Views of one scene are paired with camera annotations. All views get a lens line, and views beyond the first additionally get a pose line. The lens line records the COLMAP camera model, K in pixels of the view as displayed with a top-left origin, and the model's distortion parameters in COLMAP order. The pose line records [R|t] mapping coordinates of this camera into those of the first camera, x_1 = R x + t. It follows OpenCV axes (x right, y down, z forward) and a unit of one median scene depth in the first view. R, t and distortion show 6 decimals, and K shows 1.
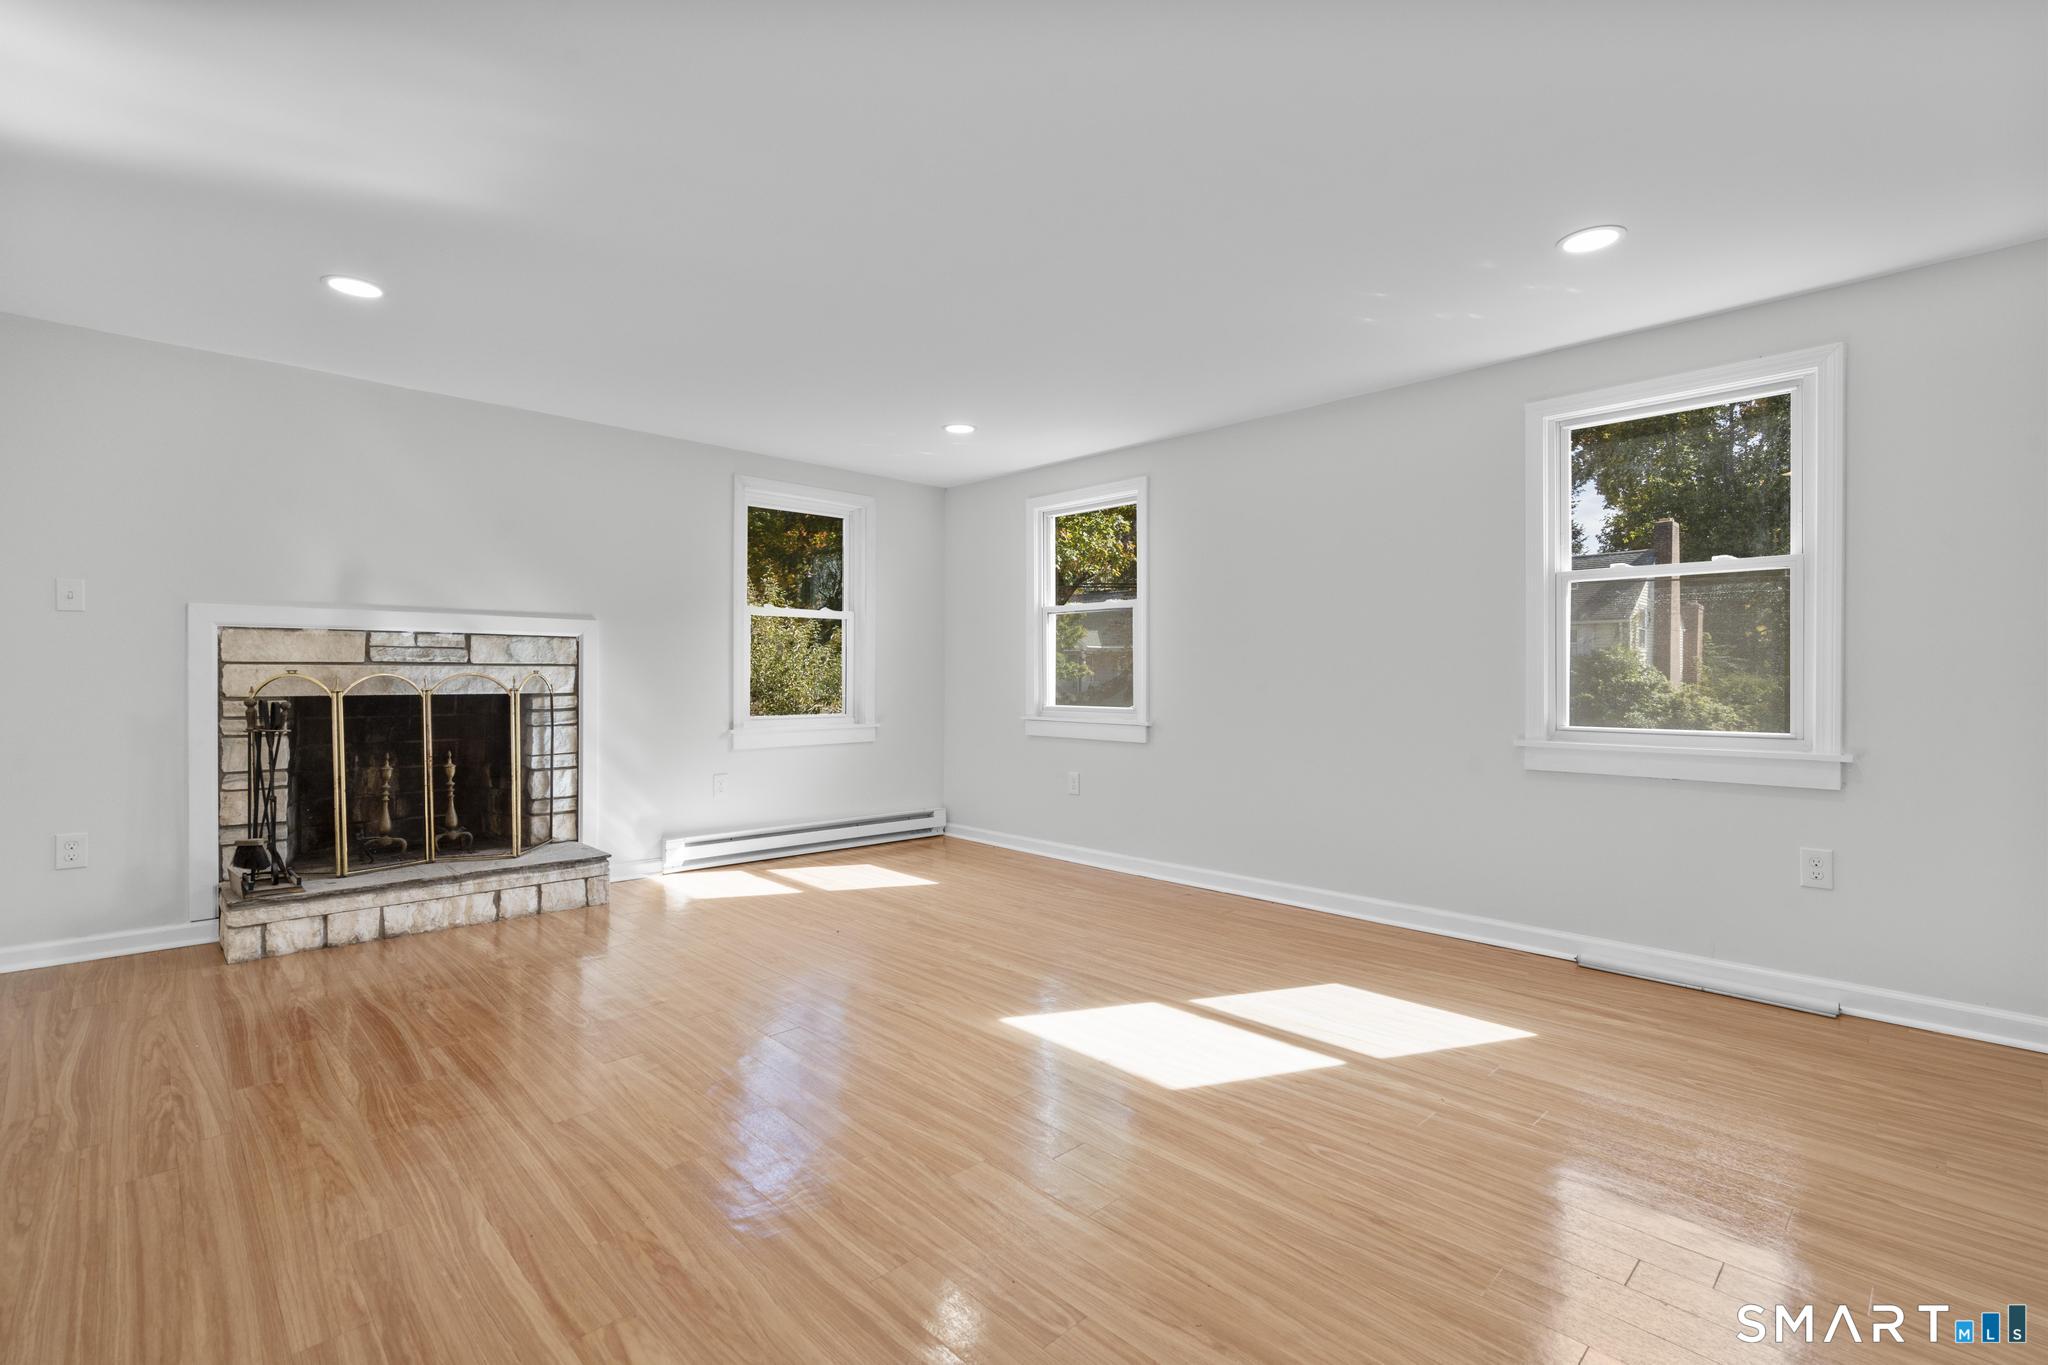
lens RADIAL K [[923.5, 0, 1034.3], [0, 923.5, 680.1], [0, 0, 1]] dist [-0.002413, 0.004177]
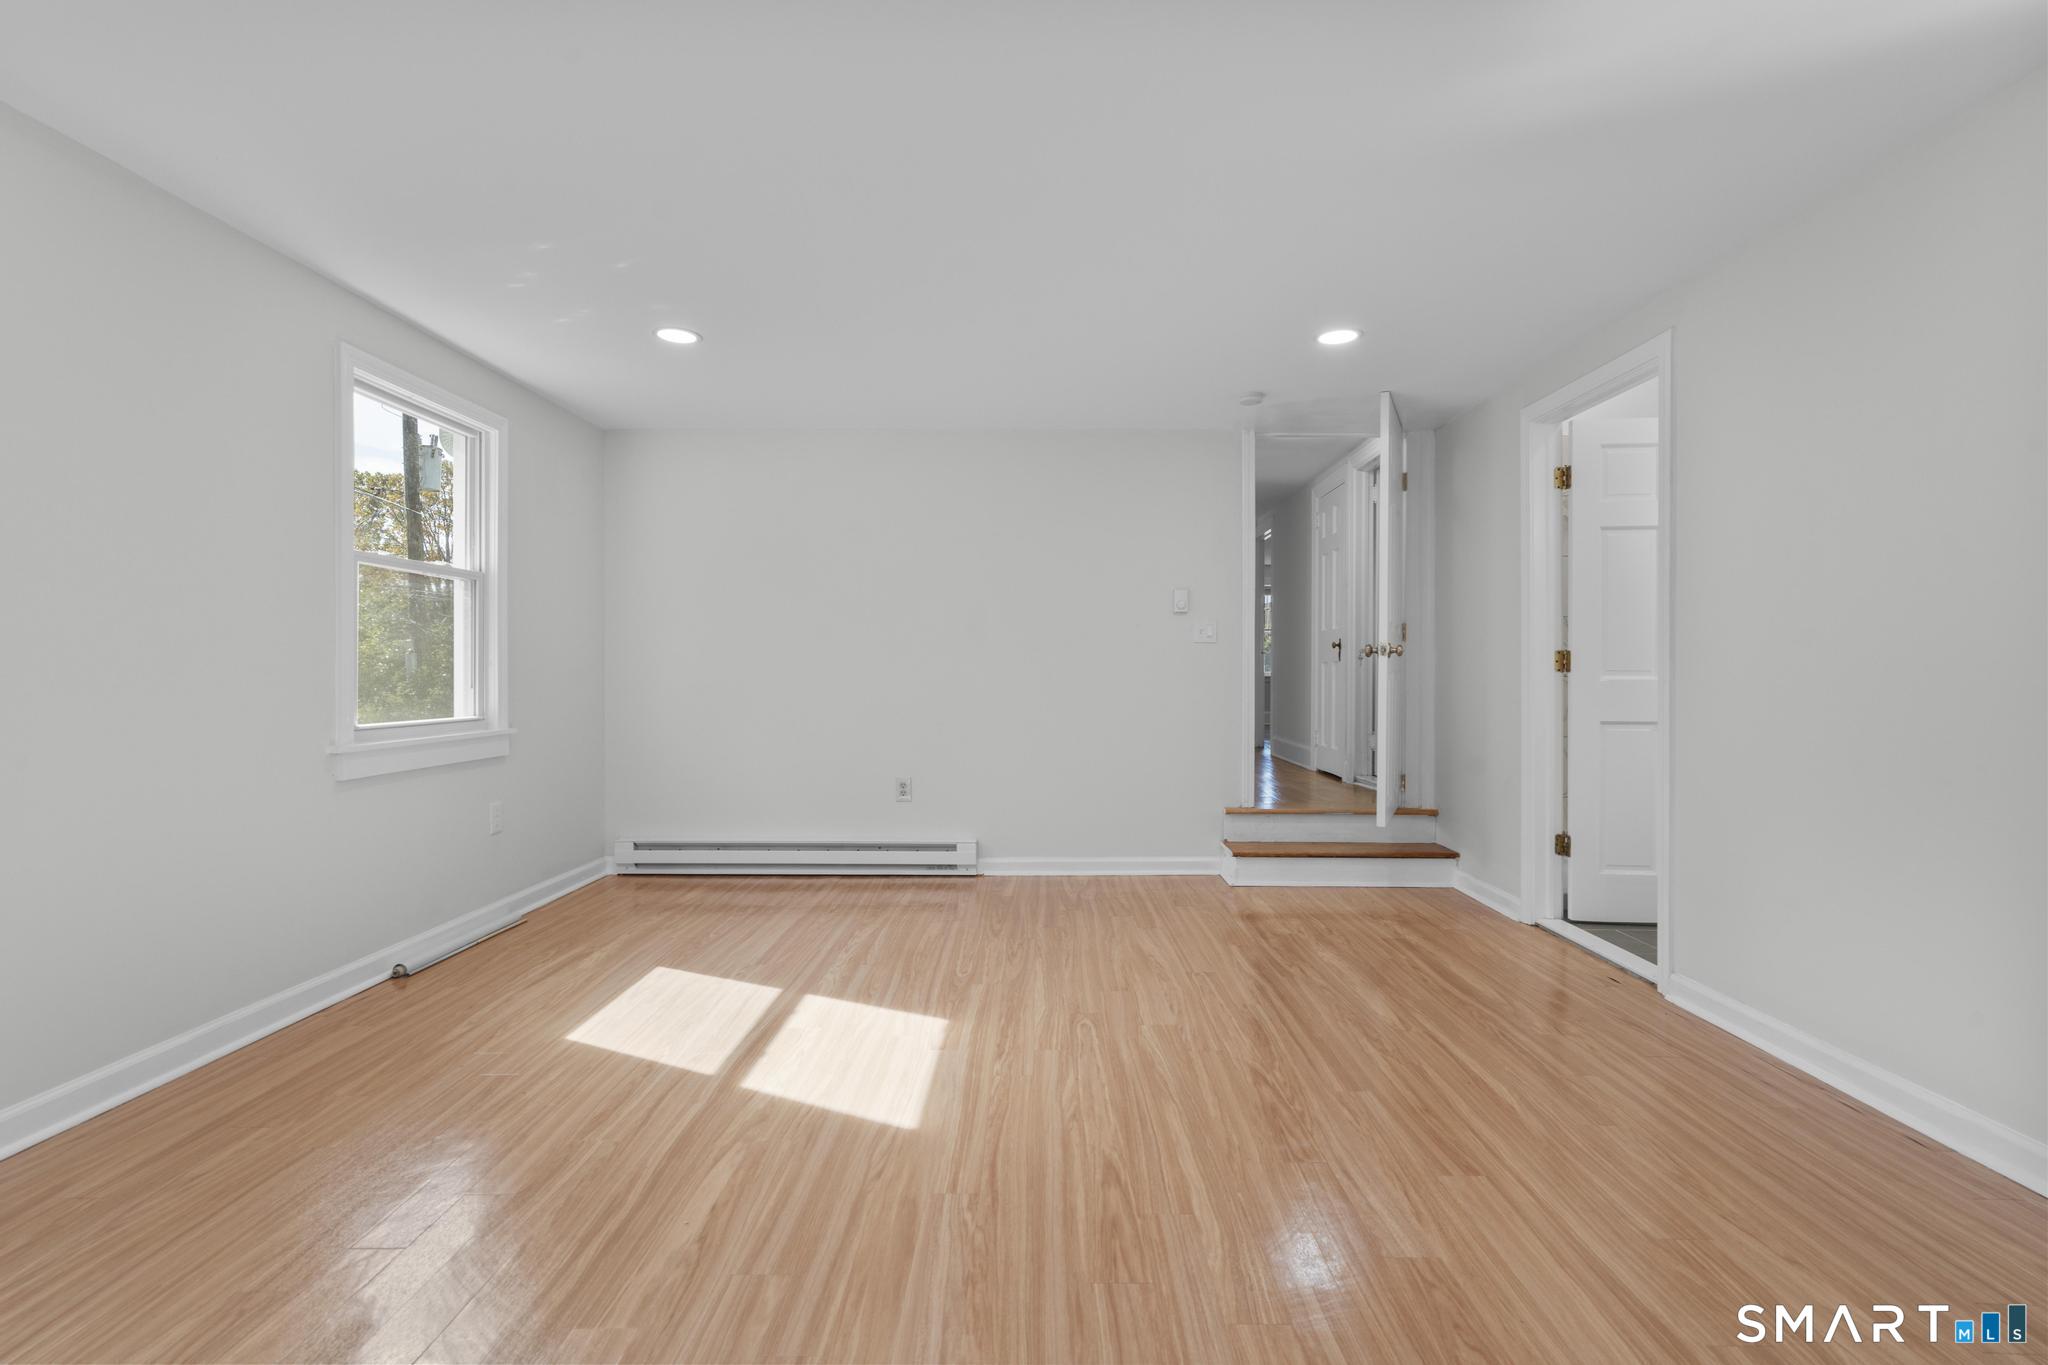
lens RADIAL K [[923.5, 0, 1029.5], [0, 923.5, 673.3], [0, 0, 1]] dist [-0.002413, 0.004177]
pose [[-0.704551, -0.001419, 0.709652, -0.470367], [0.001061, 0.999995, 0.003053, -0.002459], [-0.709653, 0.002905, -0.704545, 1.081688]]
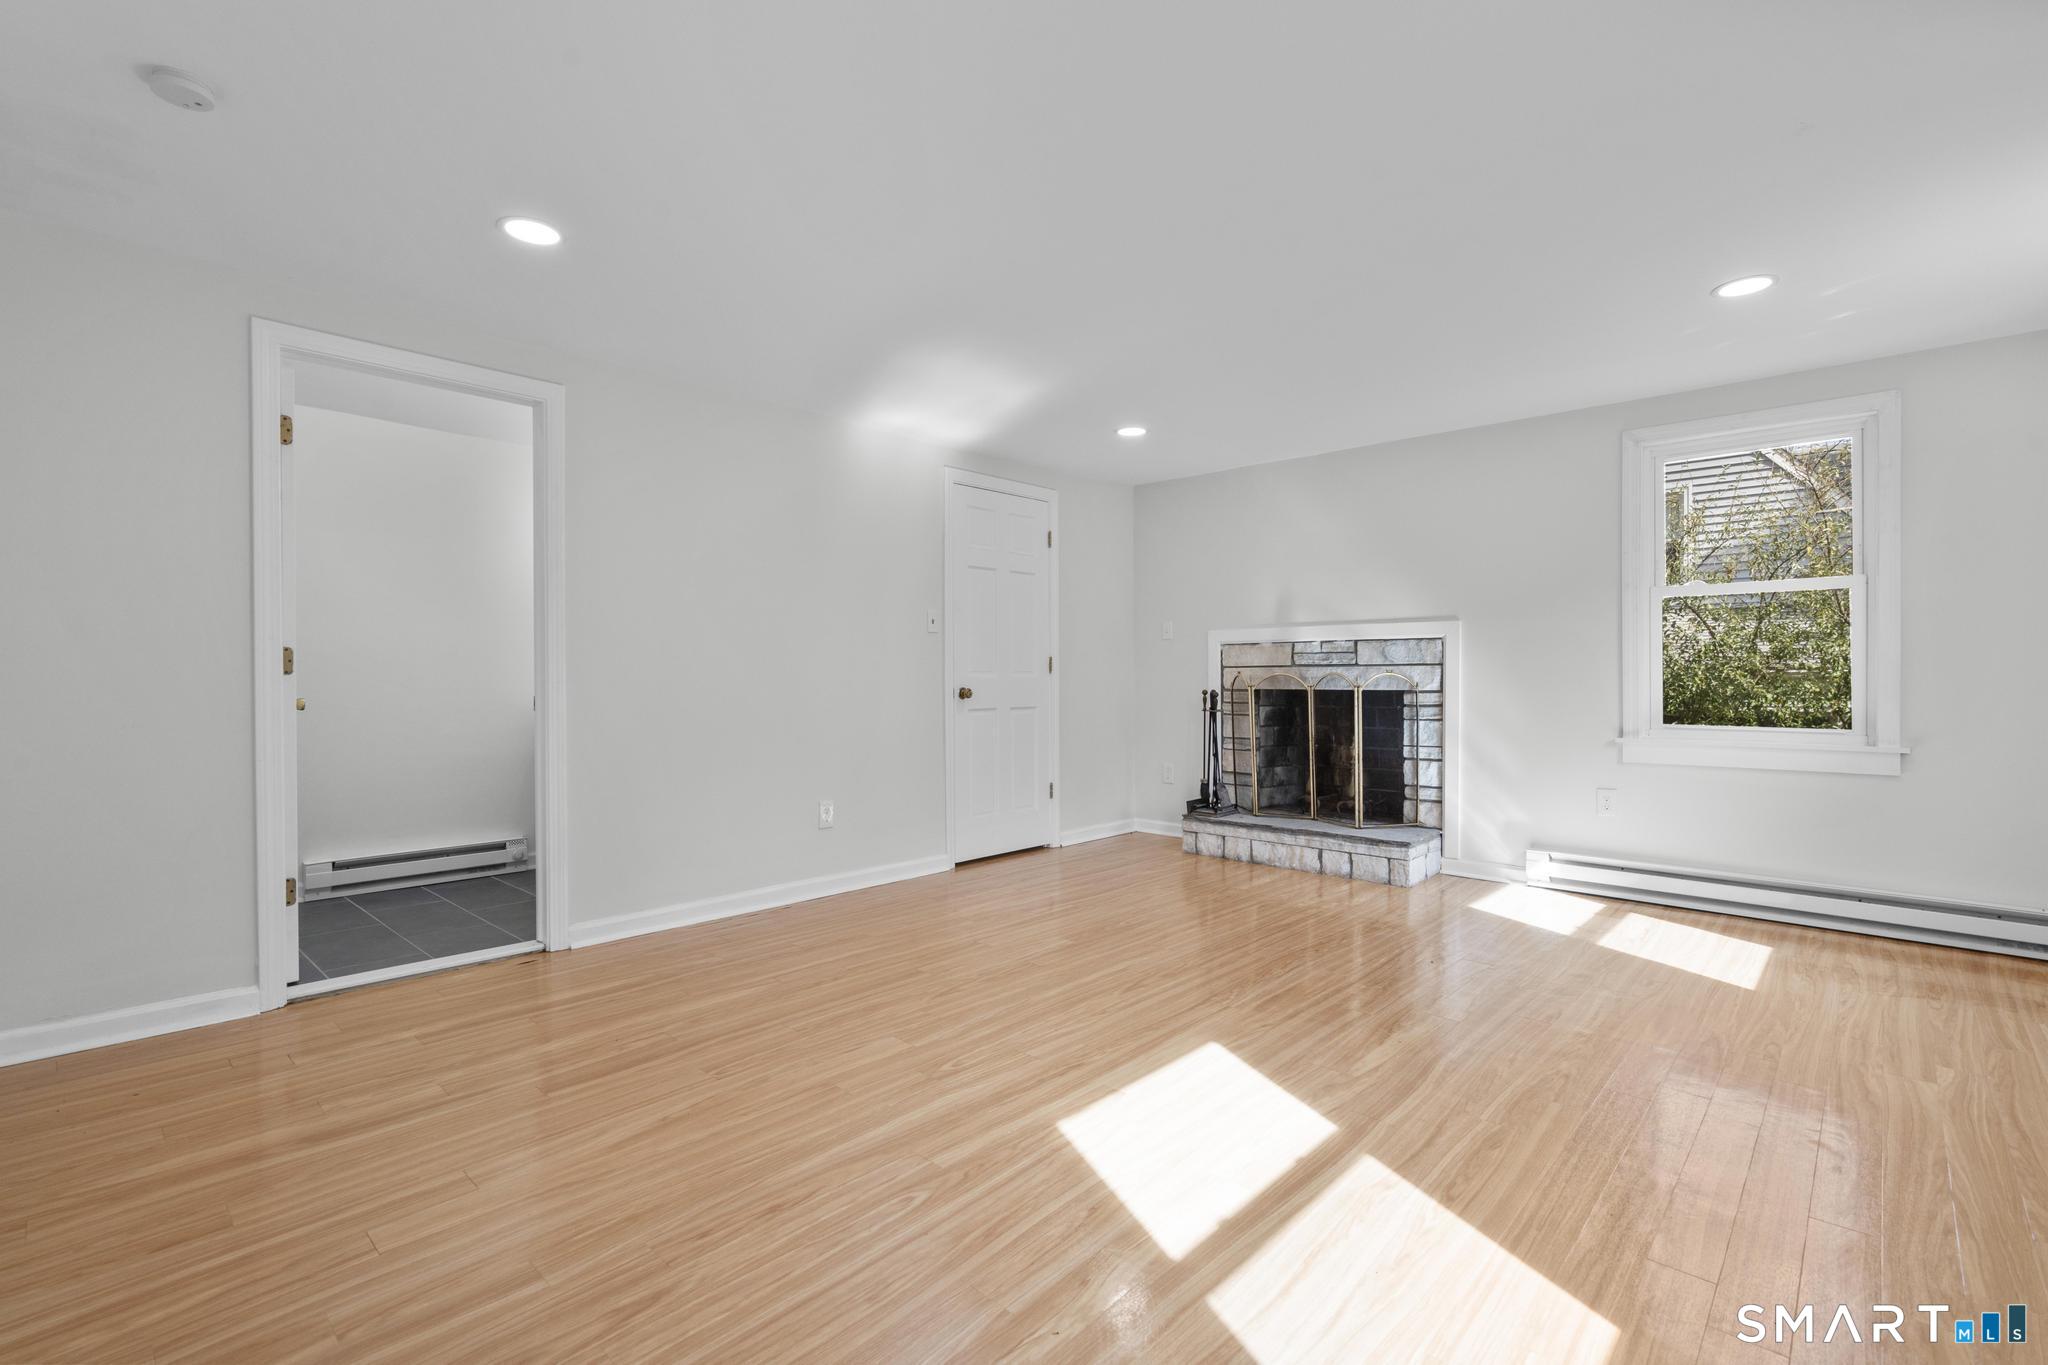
lens RADIAL K [[923.5, 0, 1032.9], [0, 923.5, 687.1], [0, 0, 1]] dist [-0.002413, 0.004177]
pose [[0.045127, 0.008985, -0.998941, 0.647504], [-0.002180, 0.999958, 0.008895, 0.001909], [0.998979, 0.001776, 0.045144, 0.575271]]
